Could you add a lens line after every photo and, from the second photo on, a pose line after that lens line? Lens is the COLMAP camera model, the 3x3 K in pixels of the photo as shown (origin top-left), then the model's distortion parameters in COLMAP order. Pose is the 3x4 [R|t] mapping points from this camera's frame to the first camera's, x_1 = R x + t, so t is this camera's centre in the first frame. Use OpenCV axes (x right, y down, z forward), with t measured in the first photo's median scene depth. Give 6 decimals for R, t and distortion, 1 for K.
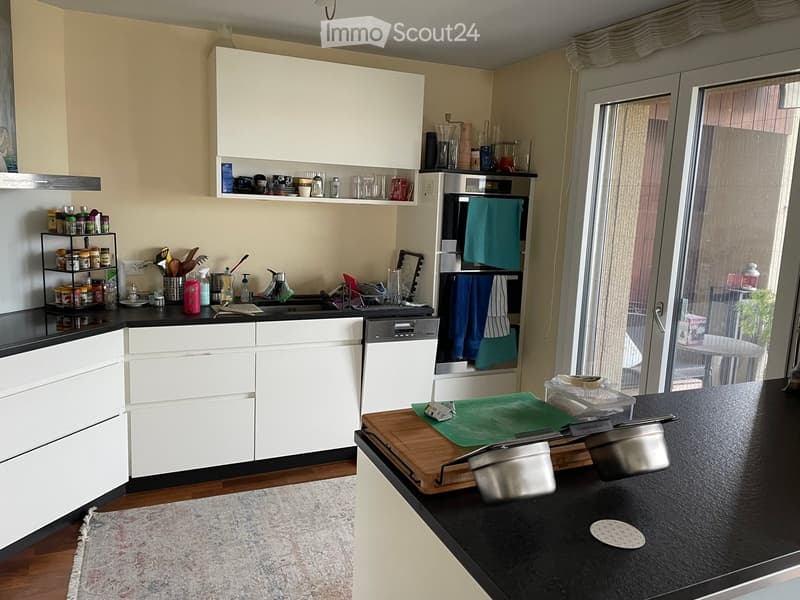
lens RADIAL K [[606.6, 0, 403.8], [0, 606.6, 297.0], [0, 0, 1]] dist [0.042867, -0.006908]
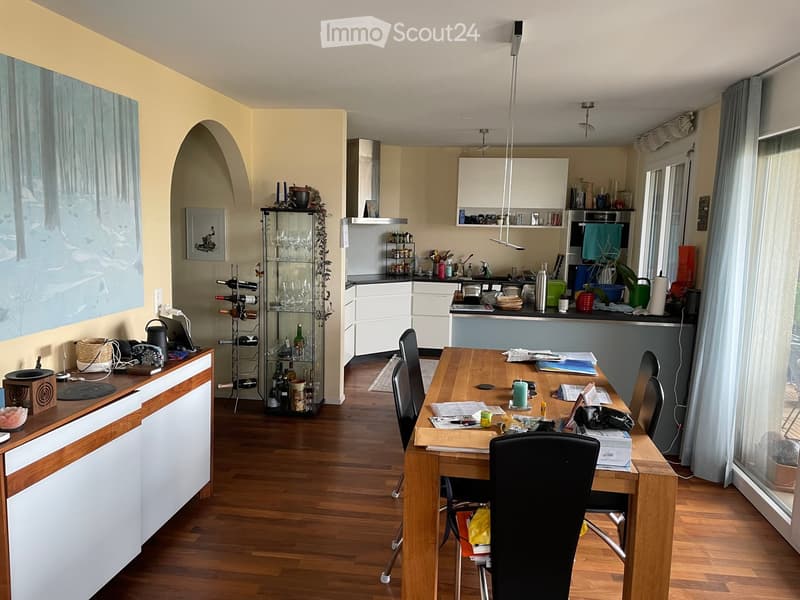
lens RADIAL K [[606.6, 0, 398.8], [0, 606.6, 300.2], [0, 0, 1]] dist [0.042867, -0.006908]
pose [[0.859585, 0.044073, -0.509089, 0.603384], [-0.070006, 0.997037, -0.031888, 0.175320], [0.506175, 0.063050, 0.860123, -0.903597]]
